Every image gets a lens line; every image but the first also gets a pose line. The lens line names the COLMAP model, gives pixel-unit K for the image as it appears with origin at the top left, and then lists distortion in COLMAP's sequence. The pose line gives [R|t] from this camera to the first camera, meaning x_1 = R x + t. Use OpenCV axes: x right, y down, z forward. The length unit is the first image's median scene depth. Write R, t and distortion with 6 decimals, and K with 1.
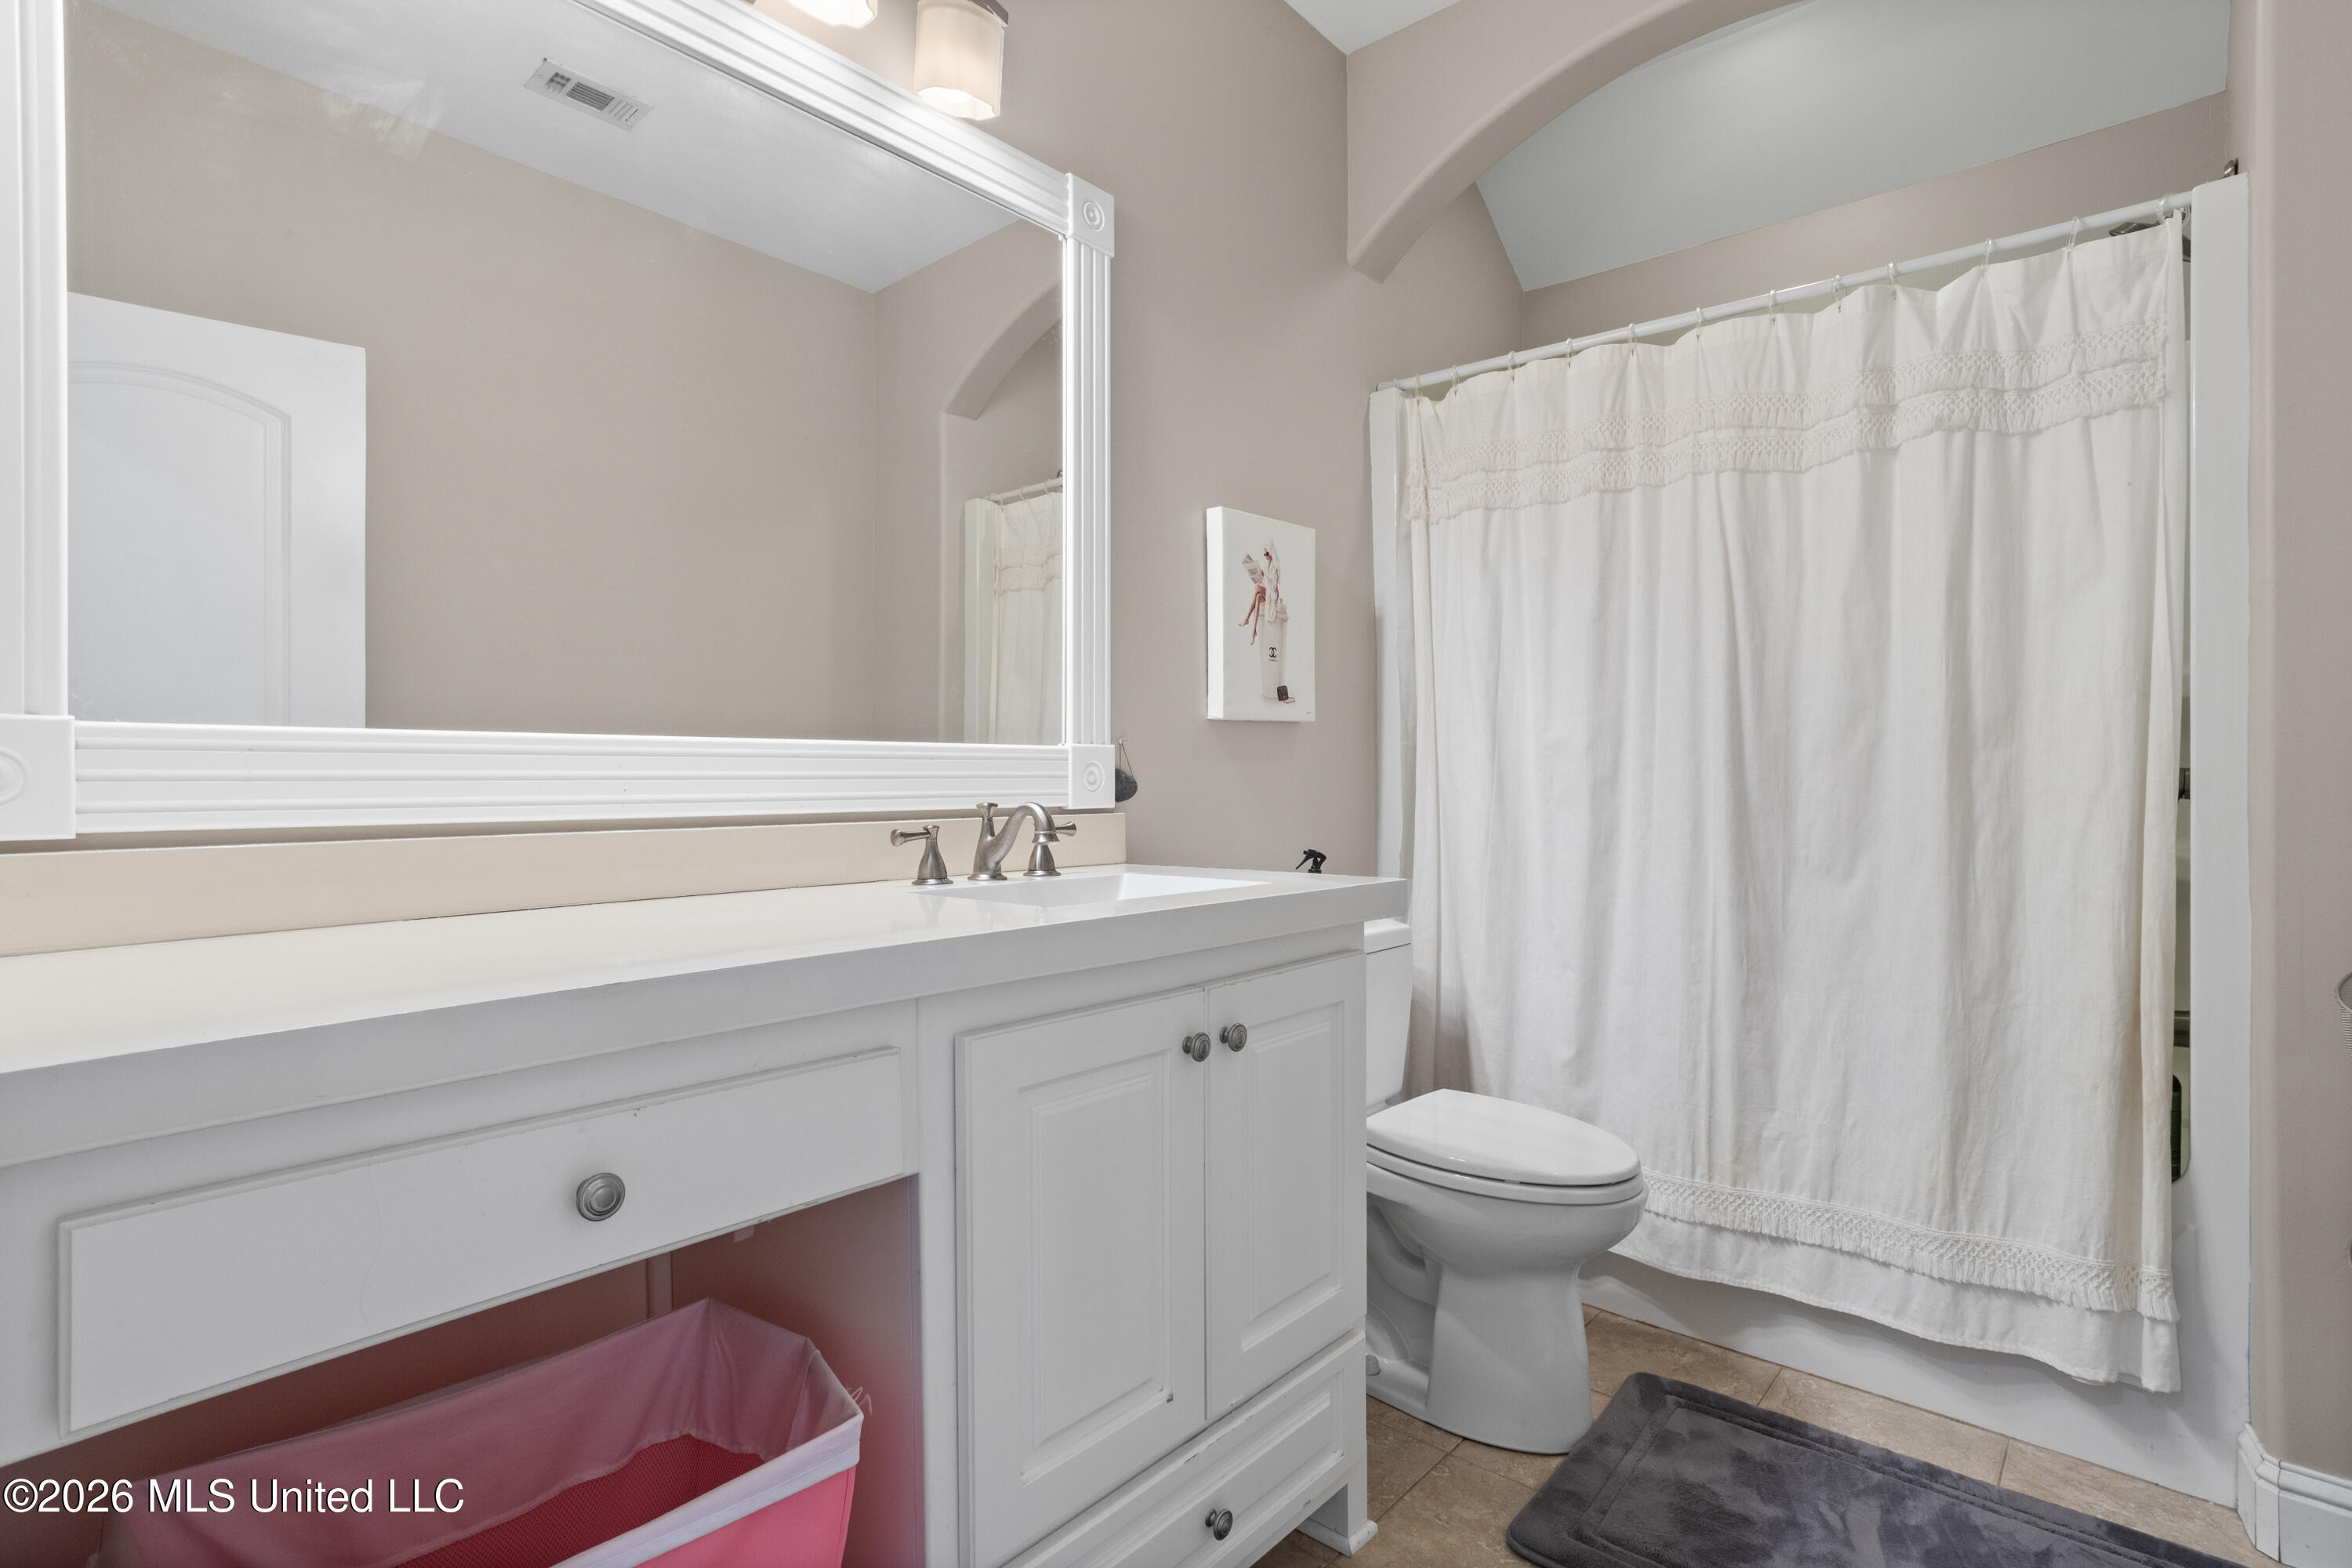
lens RADIAL K [[1140.1, 0, 1176.0], [0, 1140.1, 784.0], [0, 0, 1]] dist [-0.027198, -0.000033]
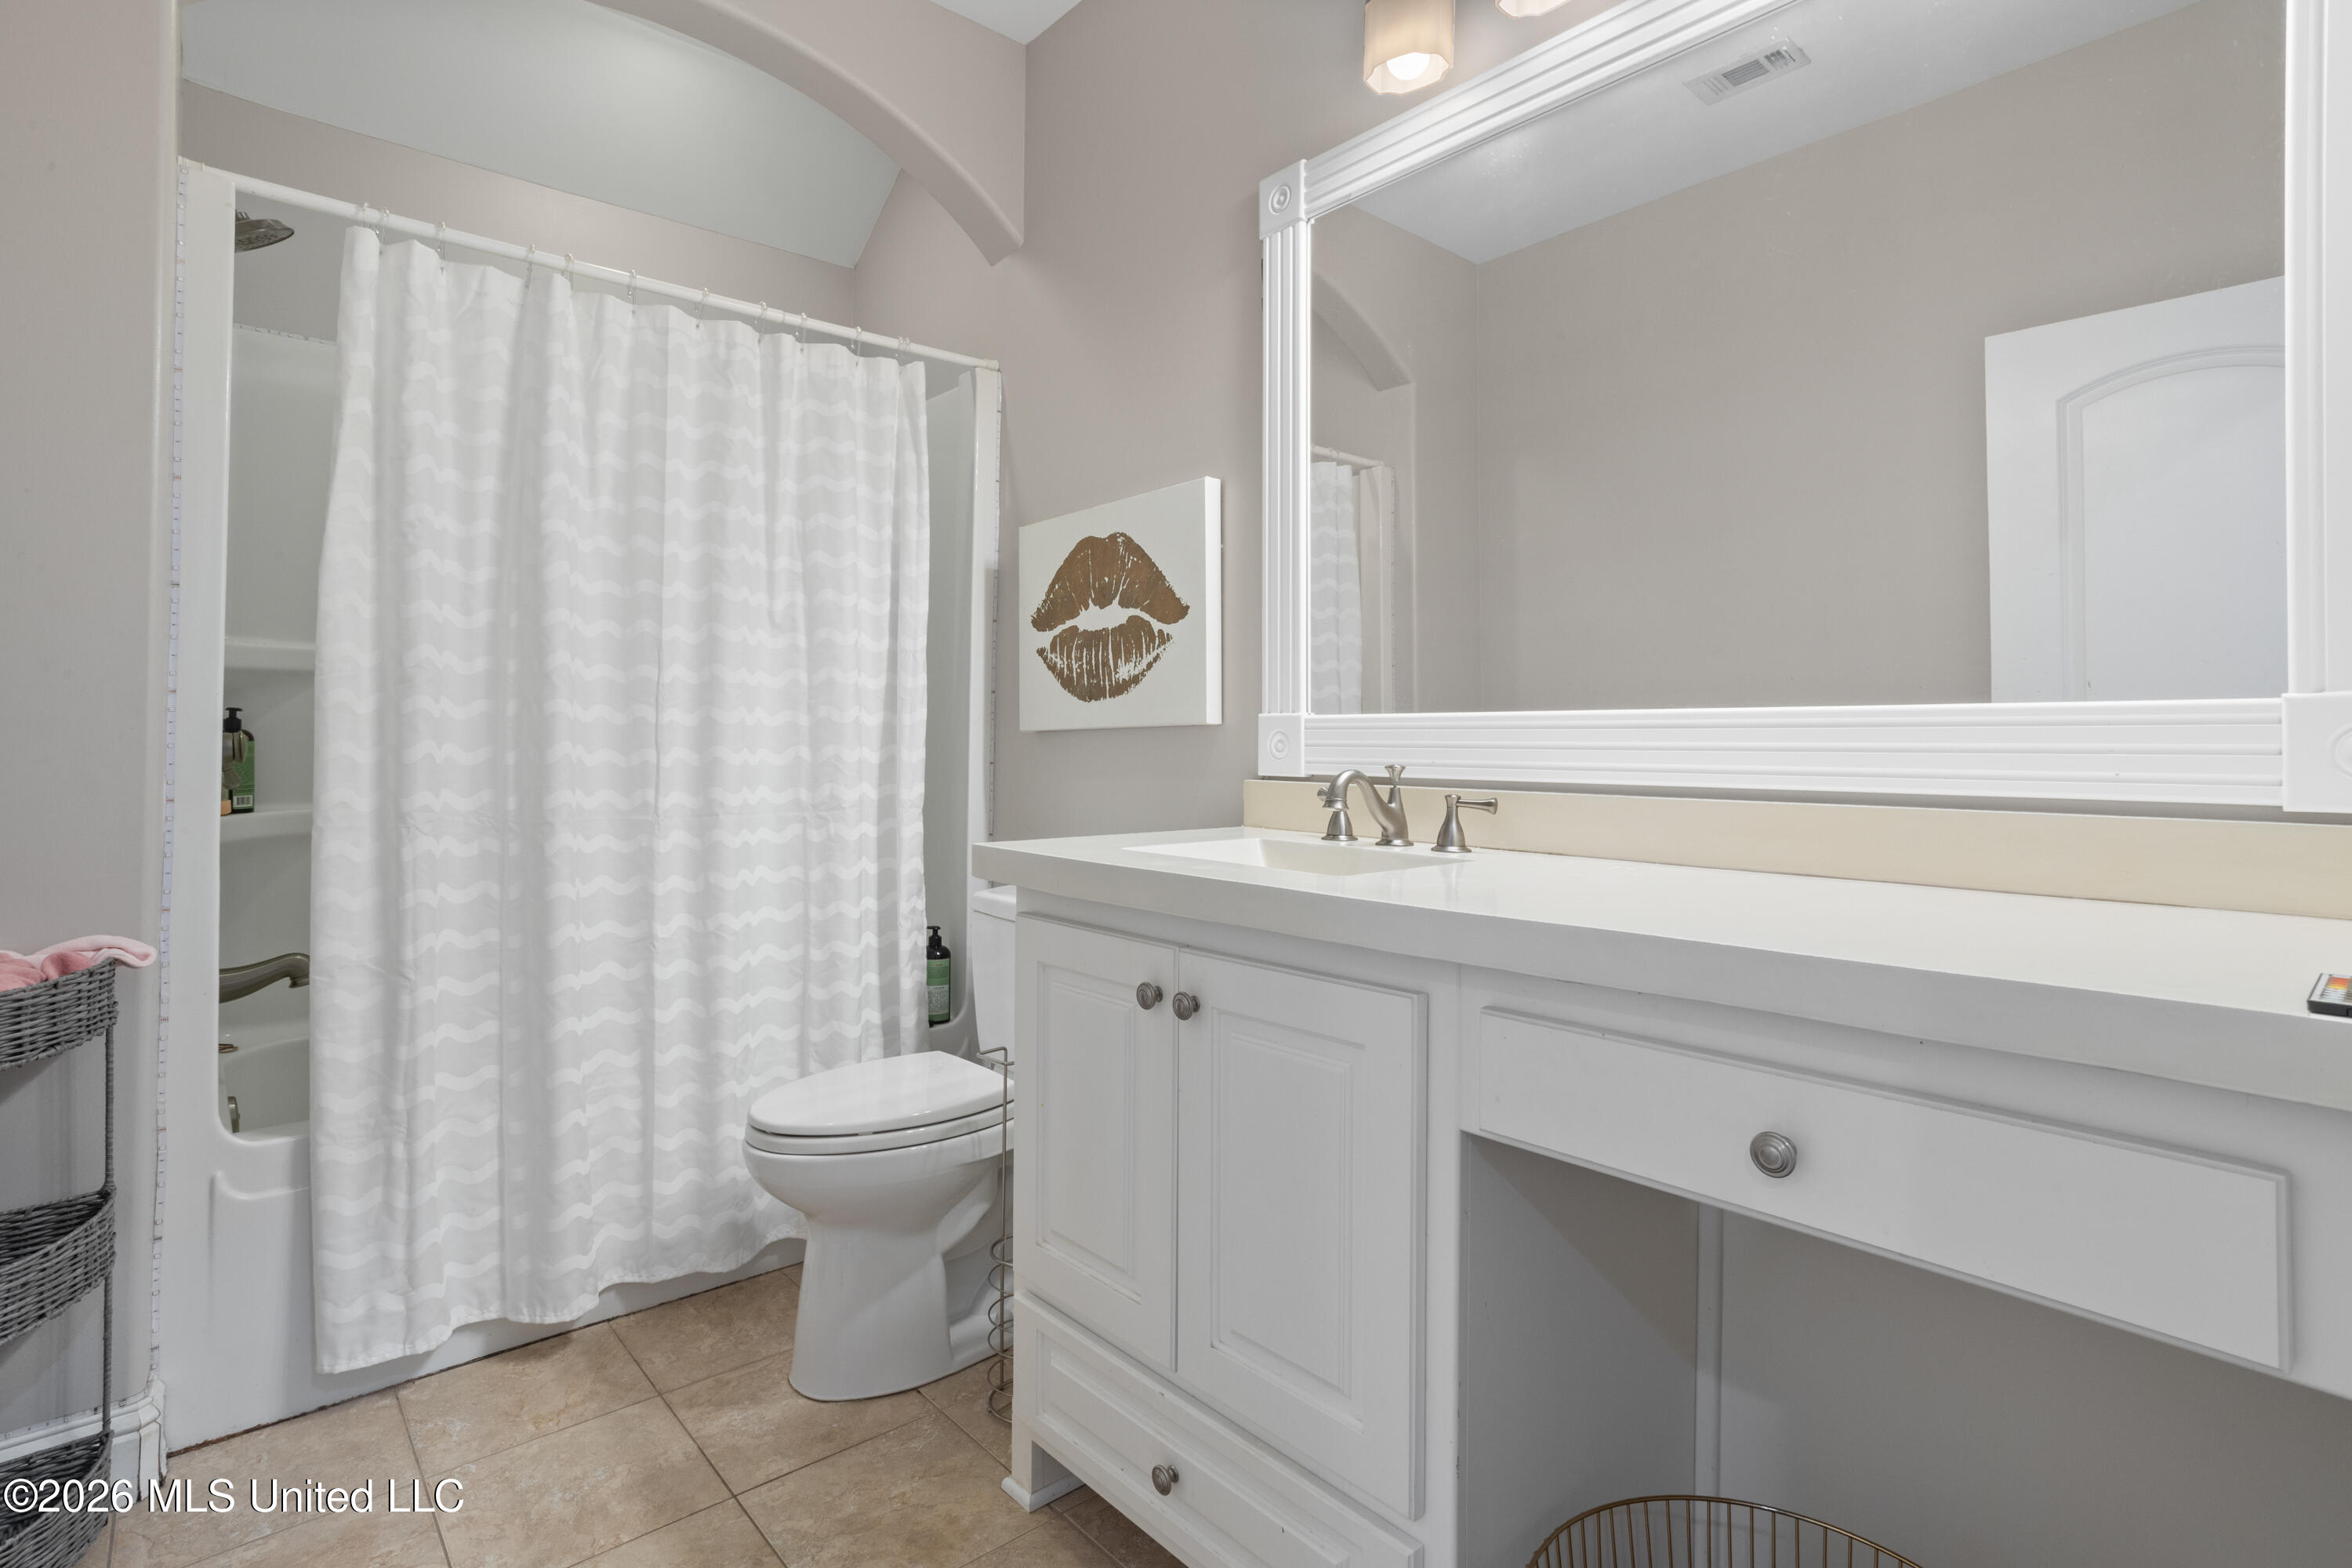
lens RADIAL K [[1155.2, 0, 1177.4], [0, 1155.2, 743.2], [0, 0, 1]] dist [0.000129, -0.000036]
pose [[-0.125953, -0.002096, -0.992034, 0.884115], [-0.013715, 0.999906, -0.000372, -0.005253], [0.991941, 0.013559, -0.125970, 0.938034]]
